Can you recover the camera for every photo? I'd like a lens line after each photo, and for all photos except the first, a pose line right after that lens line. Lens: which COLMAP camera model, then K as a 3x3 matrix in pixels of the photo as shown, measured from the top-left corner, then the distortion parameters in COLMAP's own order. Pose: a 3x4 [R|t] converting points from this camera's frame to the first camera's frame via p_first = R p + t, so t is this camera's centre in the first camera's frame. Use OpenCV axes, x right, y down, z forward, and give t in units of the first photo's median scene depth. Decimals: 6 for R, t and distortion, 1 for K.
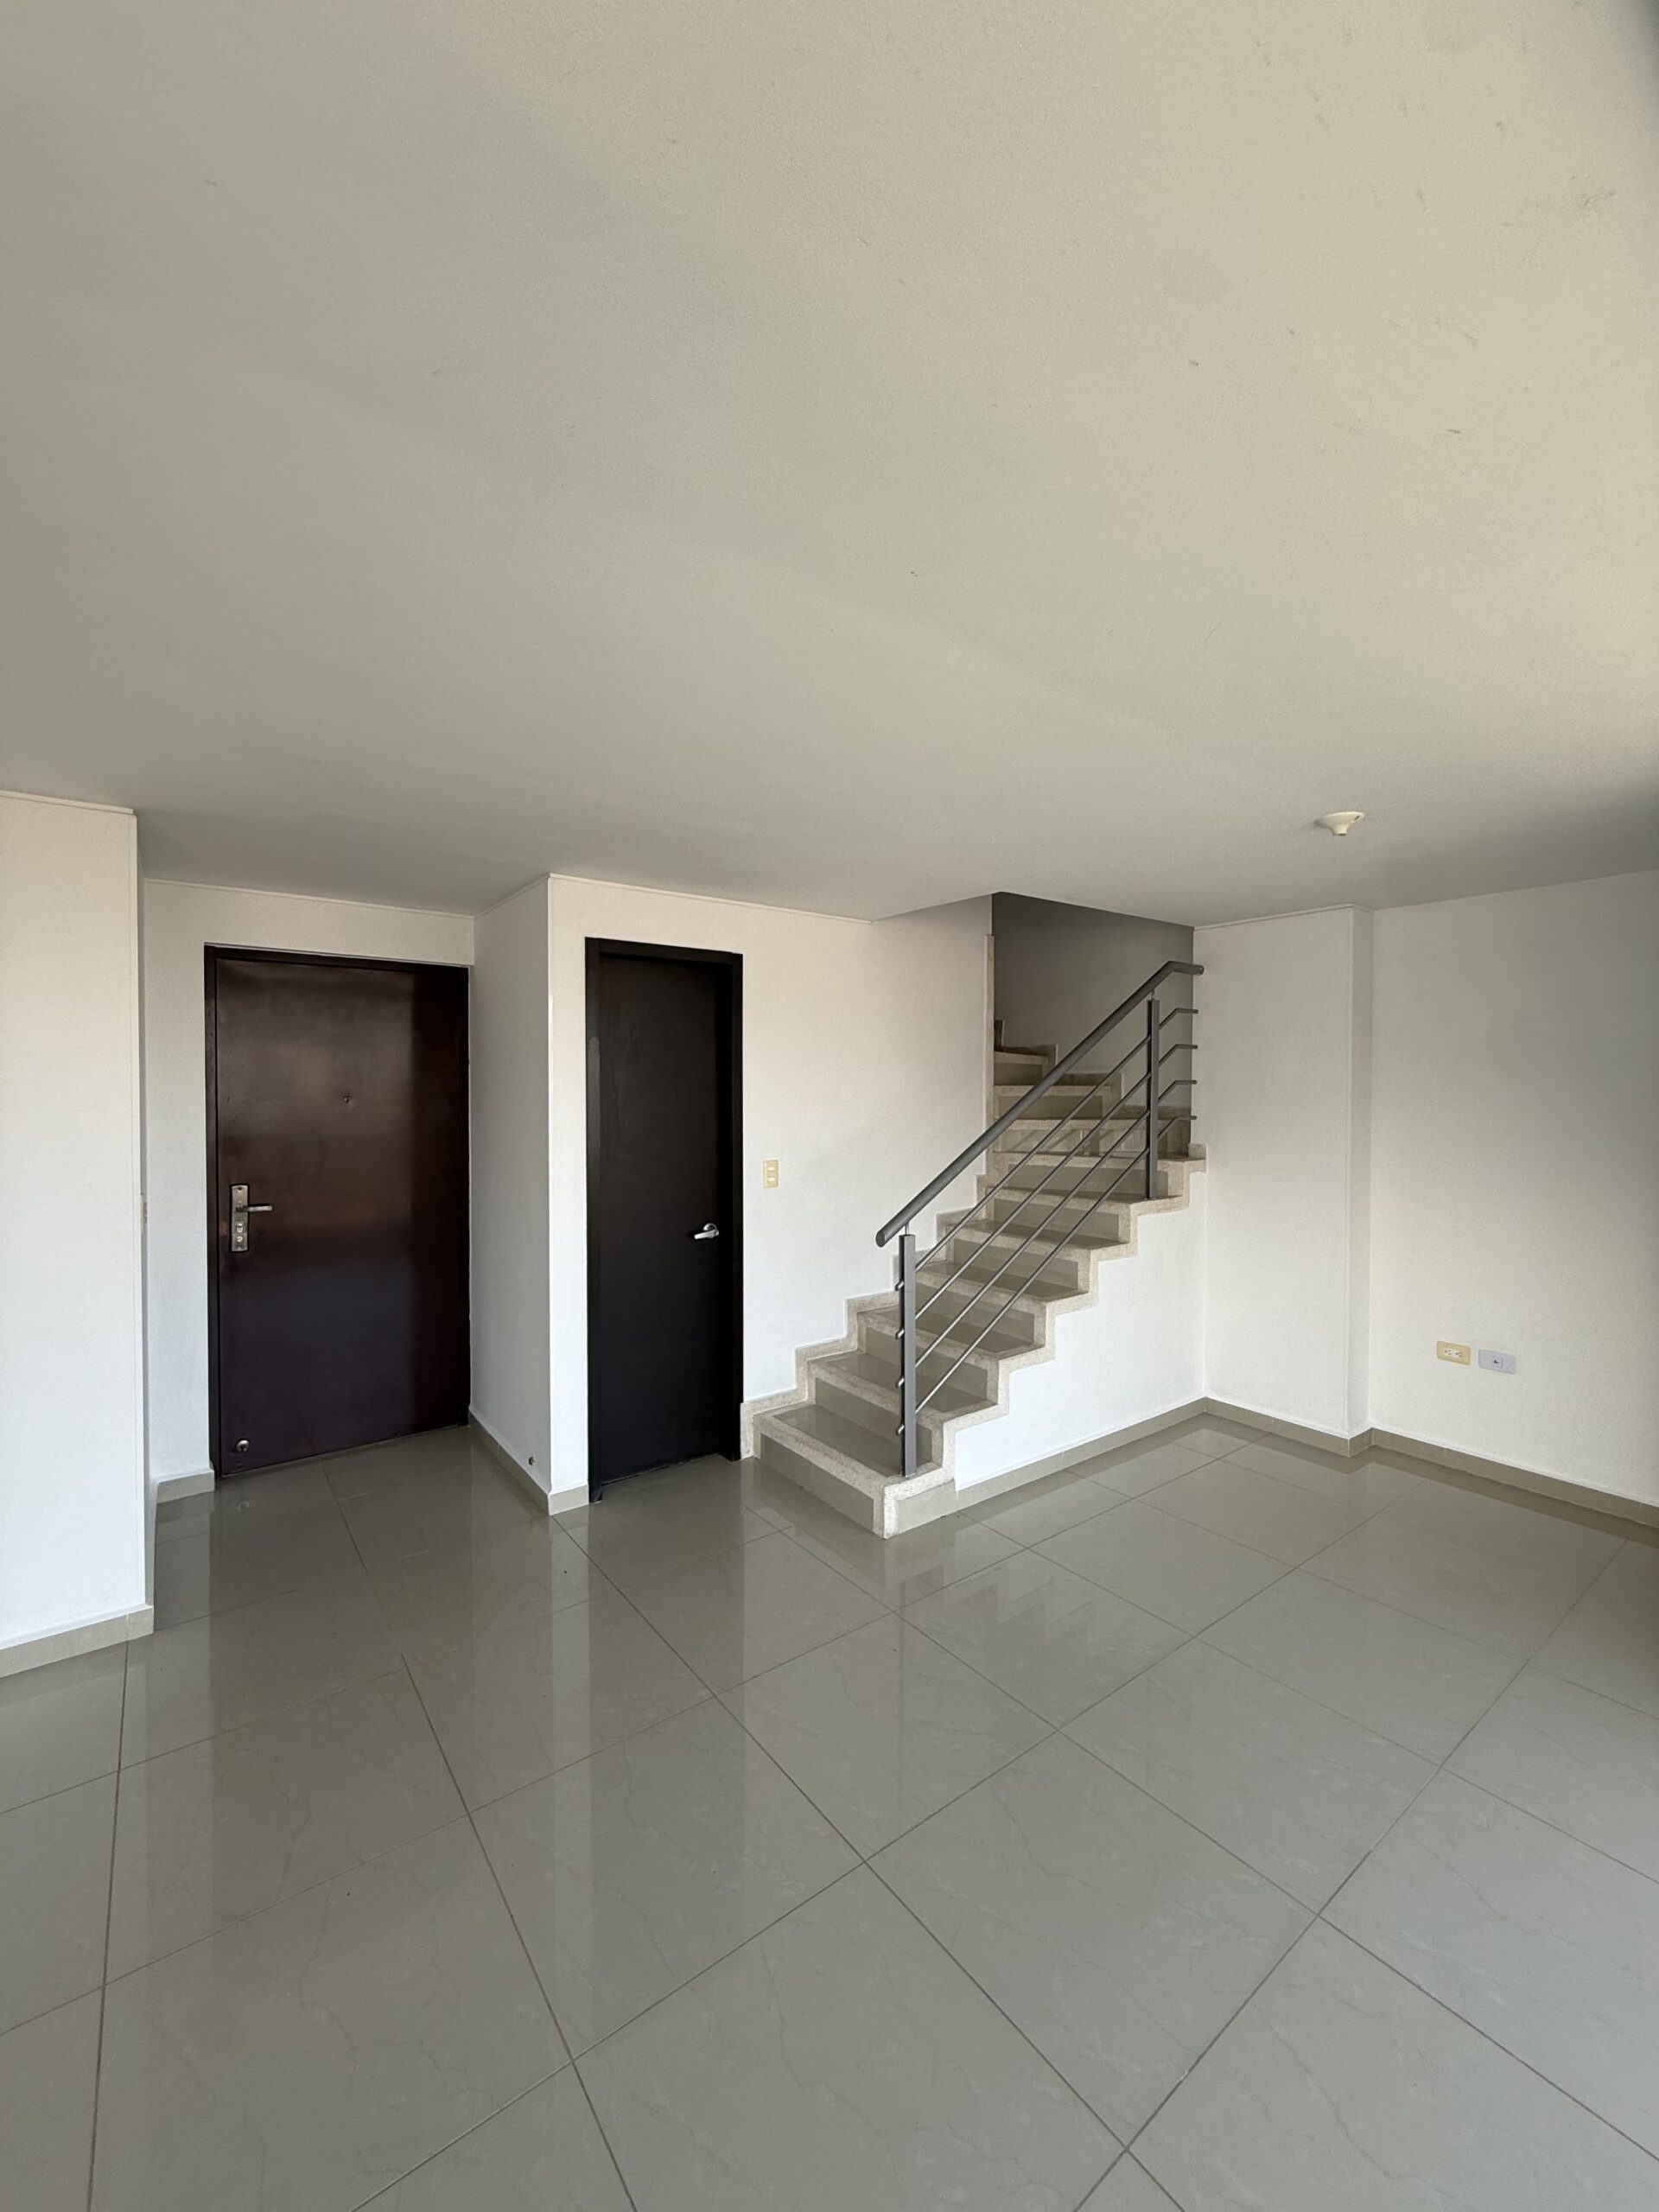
lens RADIAL K [[881.7, 0, 829.5], [0, 881.7, 1106.0], [0, 0, 1]] dist [-0.000018, 0.000013]
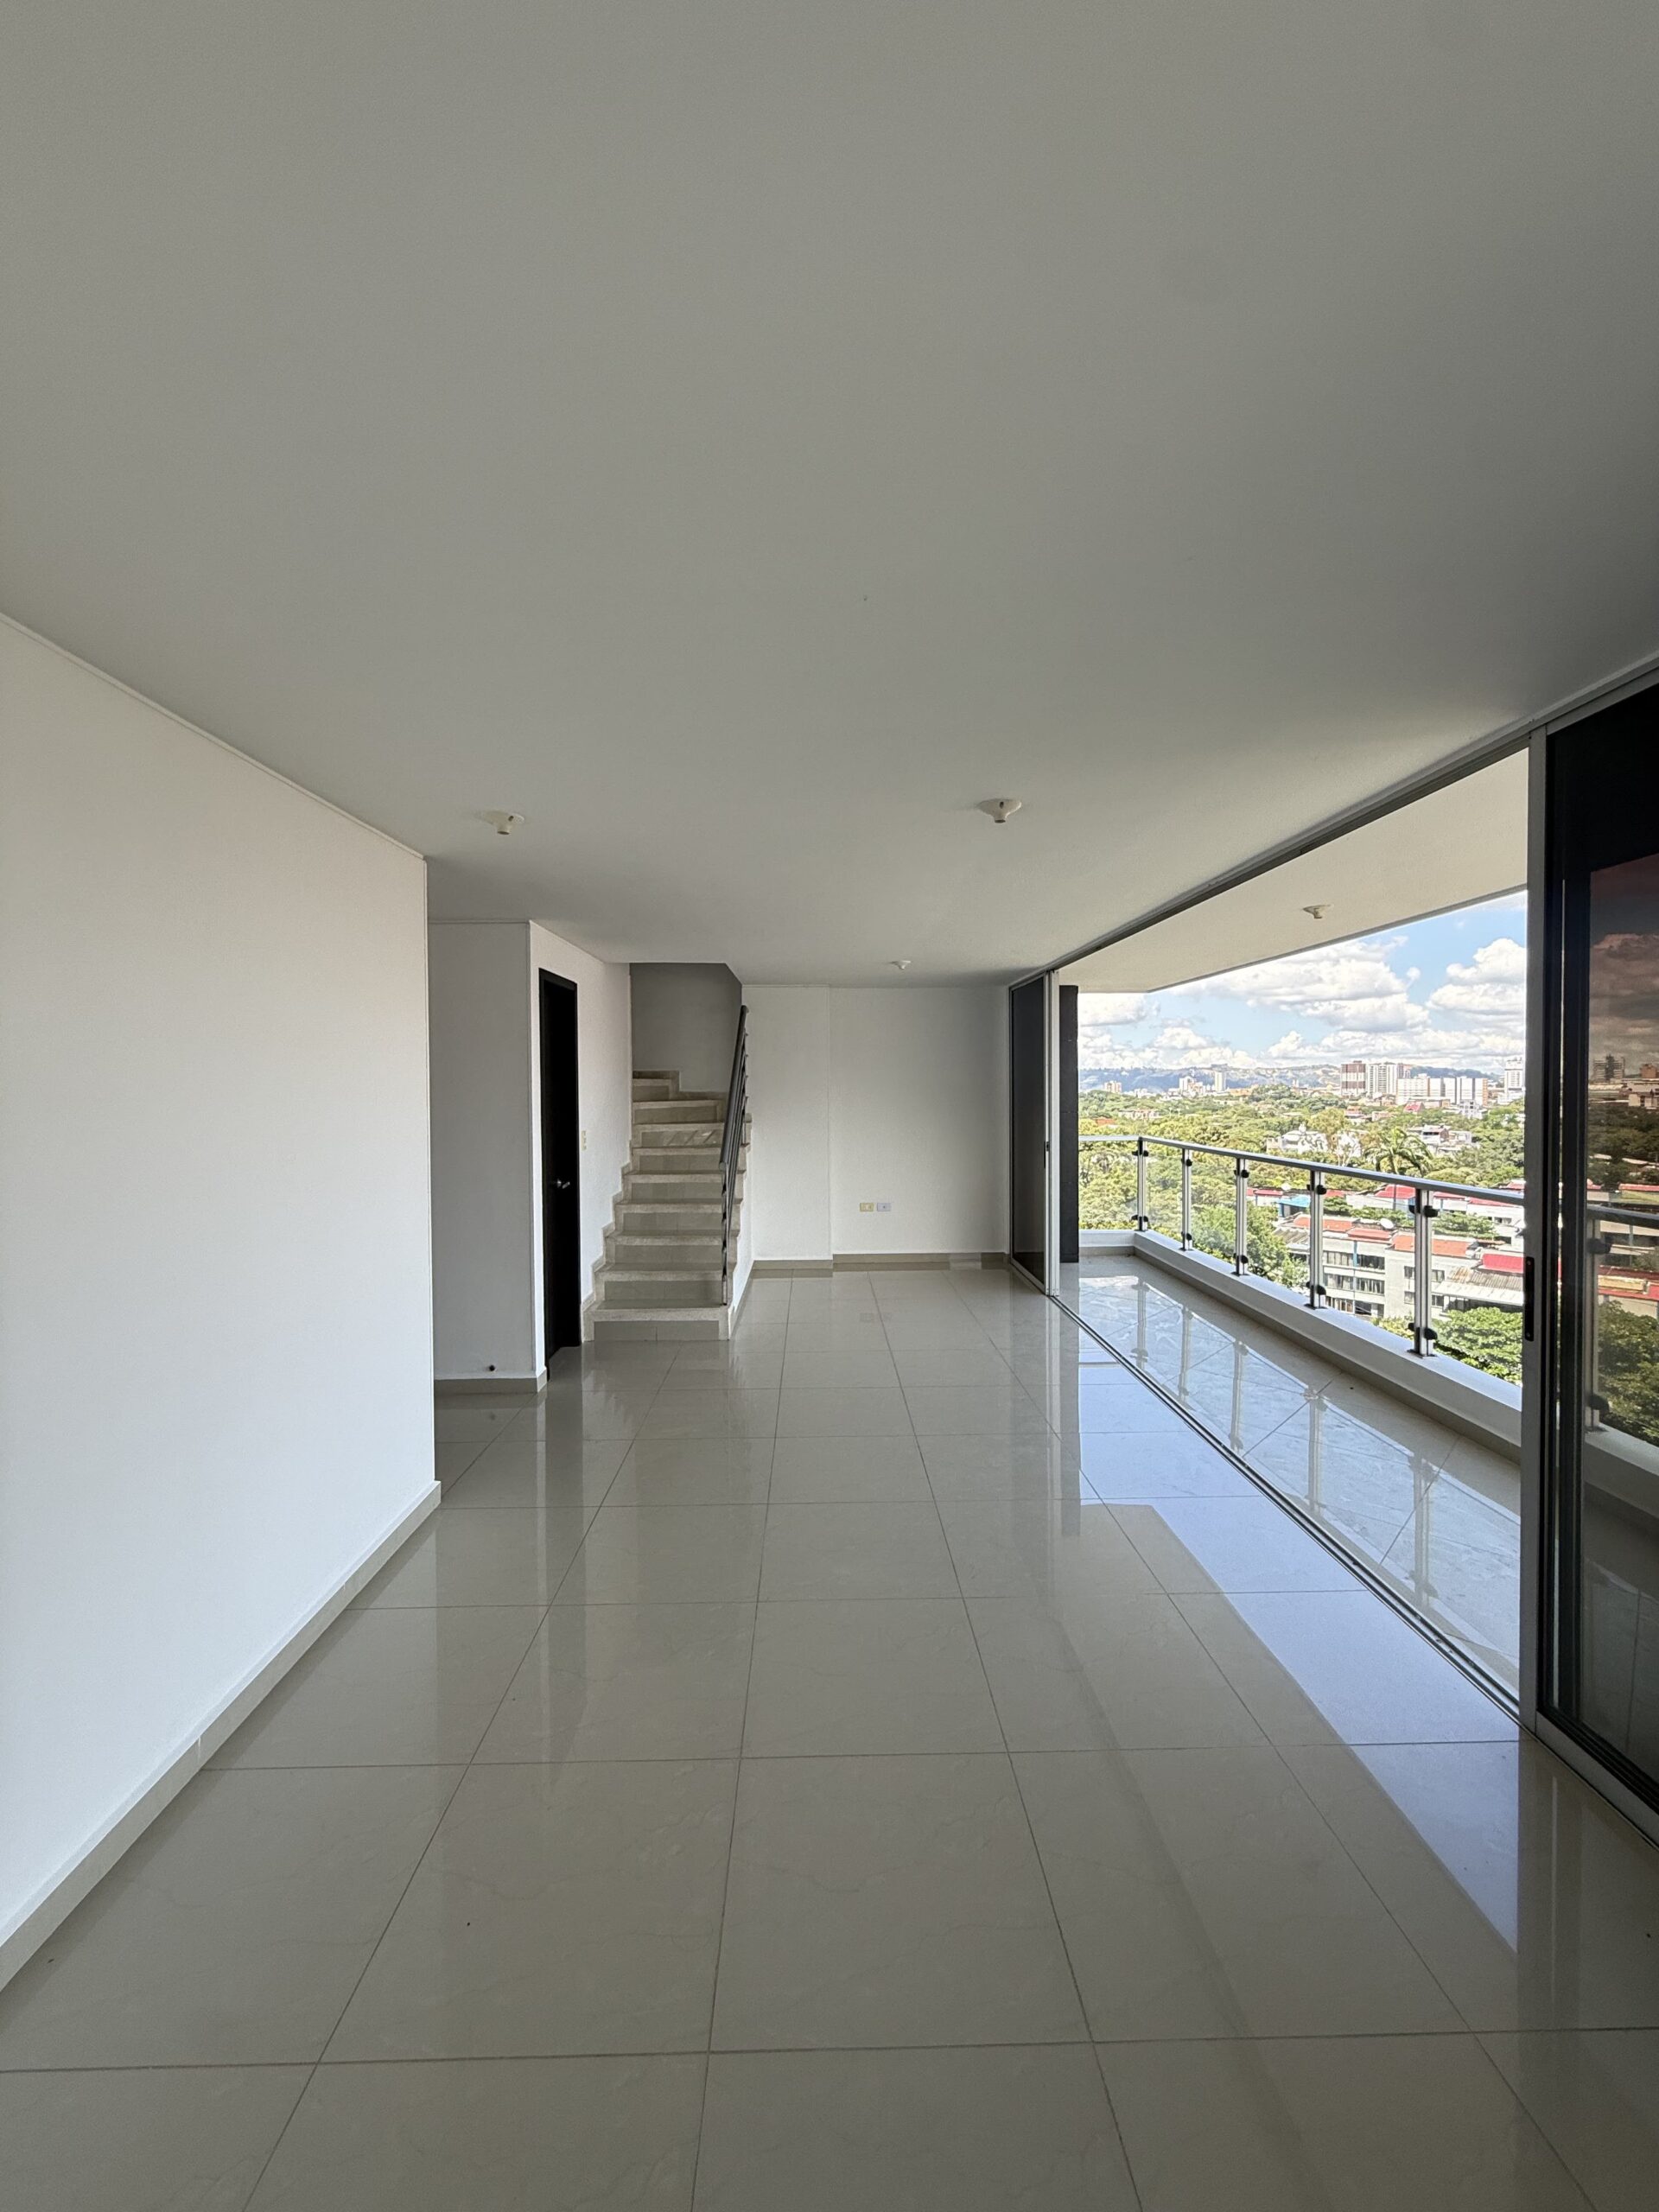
lens RADIAL K [[881.7, 0, 829.5], [0, 881.7, 1106.0], [0, 0, 1]] dist [-0.000018, 0.000013]
pose [[0.583350, -0.024089, 0.811864, -1.001221], [0.020540, 0.999678, 0.014903, 0.009730], [-0.811961, 0.007982, 0.583657, -0.137127]]
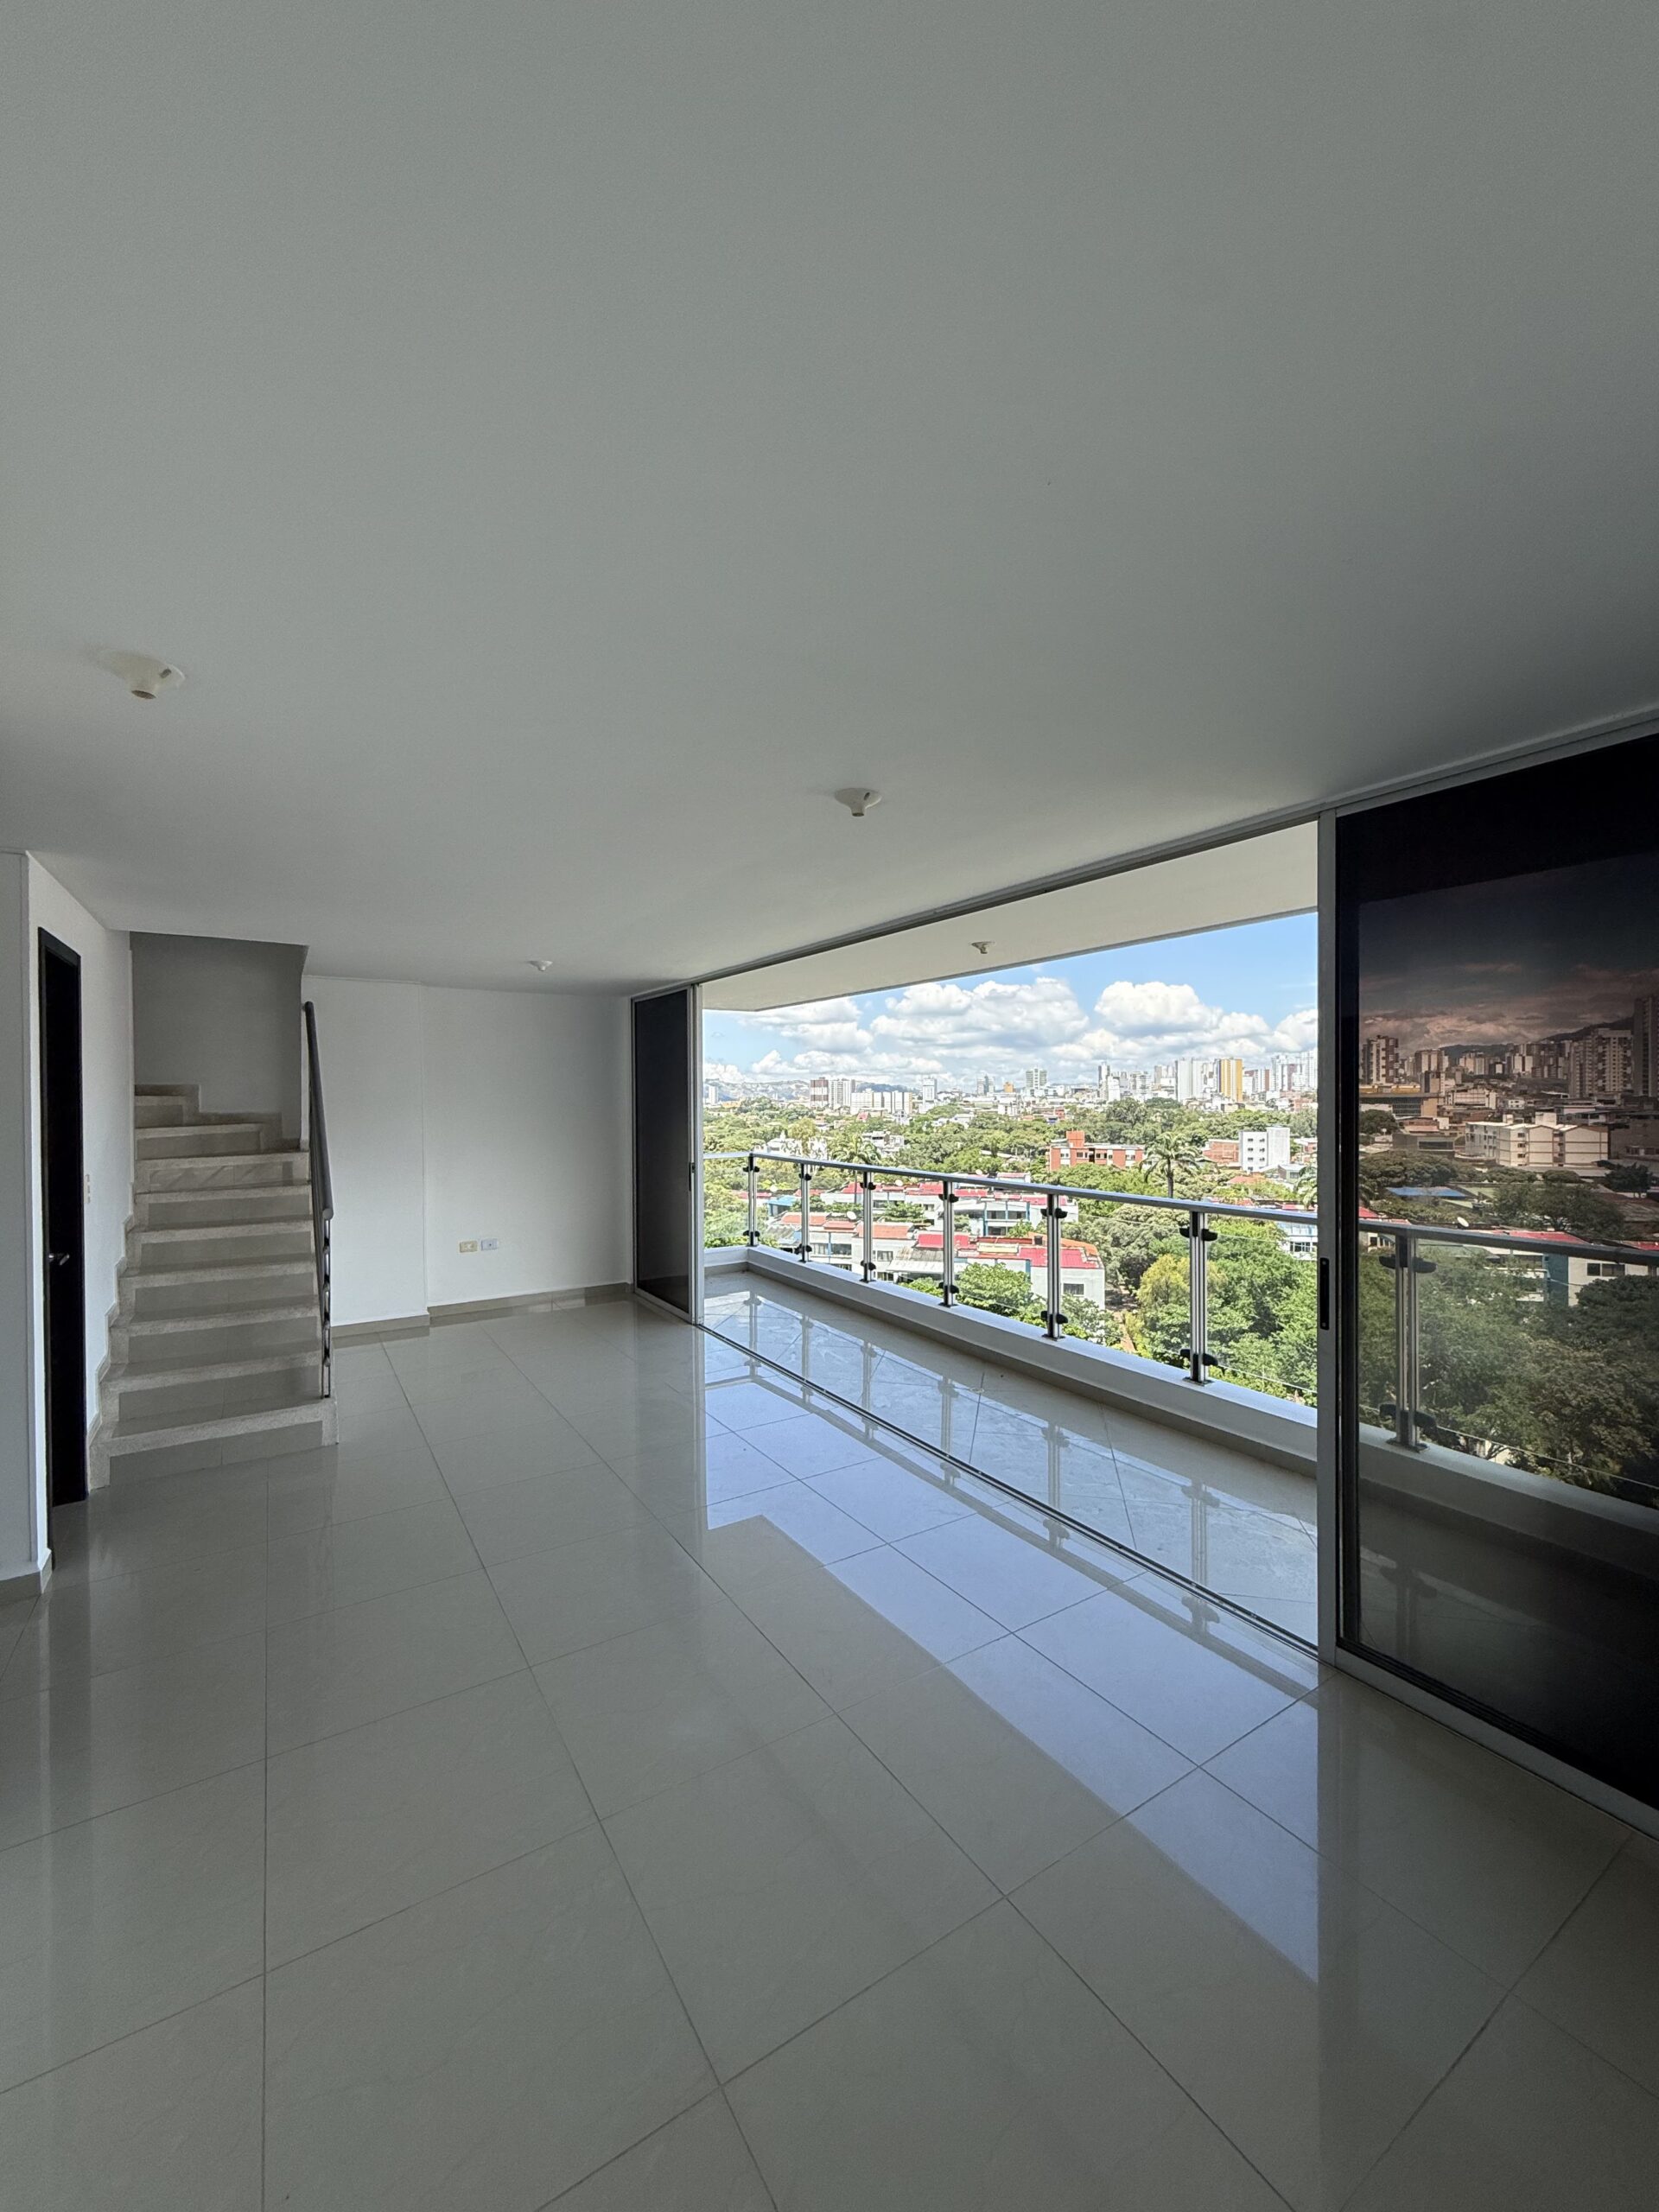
lens RADIAL K [[881.7, 0, 829.5], [0, 881.7, 1106.0], [0, 0, 1]] dist [-0.000018, 0.000013]
pose [[0.076223, -0.013888, 0.996994, -0.970953], [0.022212, 0.999679, 0.012227, -0.006141], [-0.996843, 0.021213, 0.076507, 0.139246]]
